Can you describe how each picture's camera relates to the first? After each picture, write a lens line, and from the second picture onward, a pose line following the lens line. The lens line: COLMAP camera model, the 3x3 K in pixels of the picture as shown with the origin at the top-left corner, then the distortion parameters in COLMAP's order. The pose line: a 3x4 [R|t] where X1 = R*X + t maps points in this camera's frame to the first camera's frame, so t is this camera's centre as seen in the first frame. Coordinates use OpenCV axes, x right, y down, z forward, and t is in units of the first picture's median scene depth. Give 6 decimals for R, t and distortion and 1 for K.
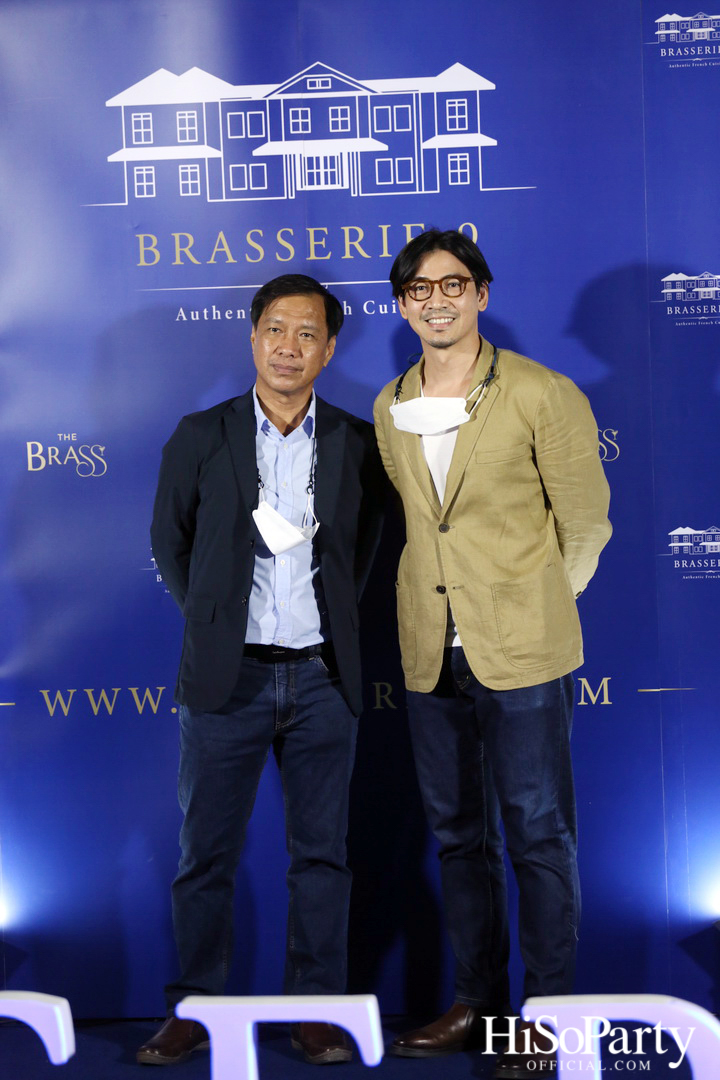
lens RADIAL K [[3427.5, 0, 350.5], [0, 3427.5, 543.0], [0, 0, 1]] dist [0.399733, 0.000000]
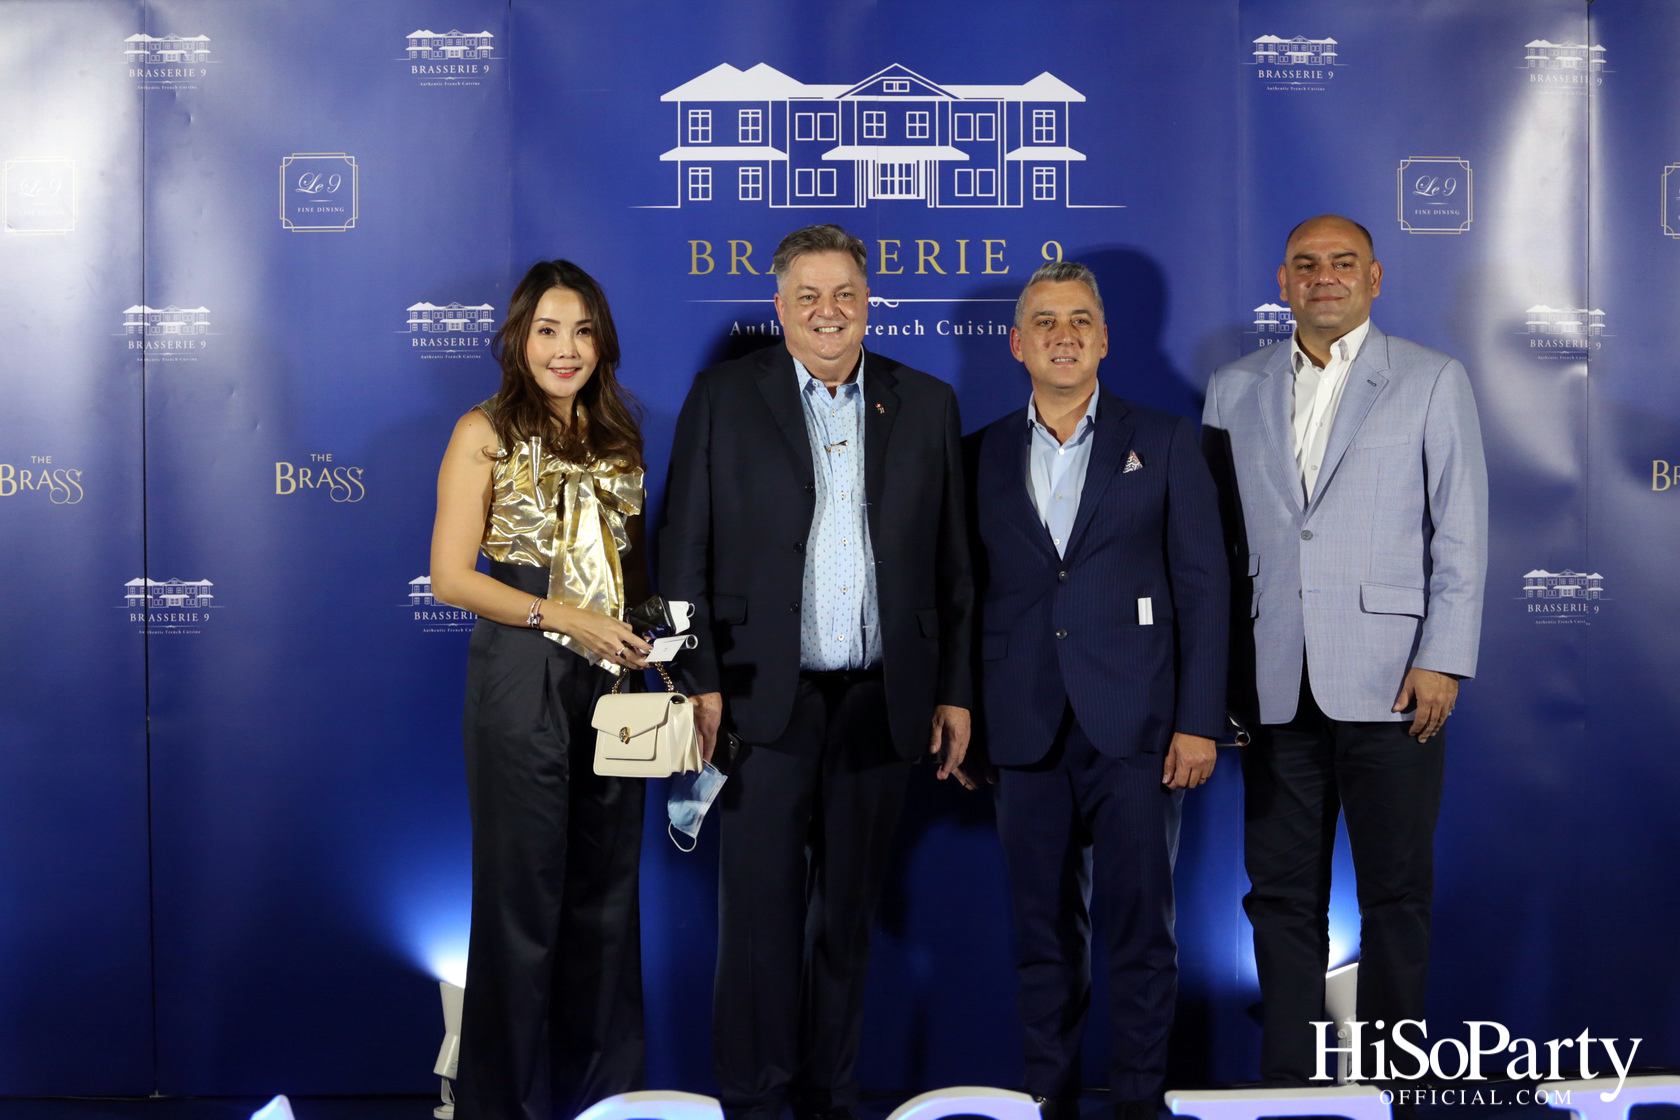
lens RADIAL K [[3673.5, 0, 971.7], [0, 3673.5, 568.1], [0, 0, 1]] dist [-0.220675, 0.000000]
pose [[0.974064, 0.018132, 0.225545, -0.208271], [-0.016755, 0.999827, -0.008017, 0.003727], [-0.225652, 0.004030, 0.974200, 0.039033]]
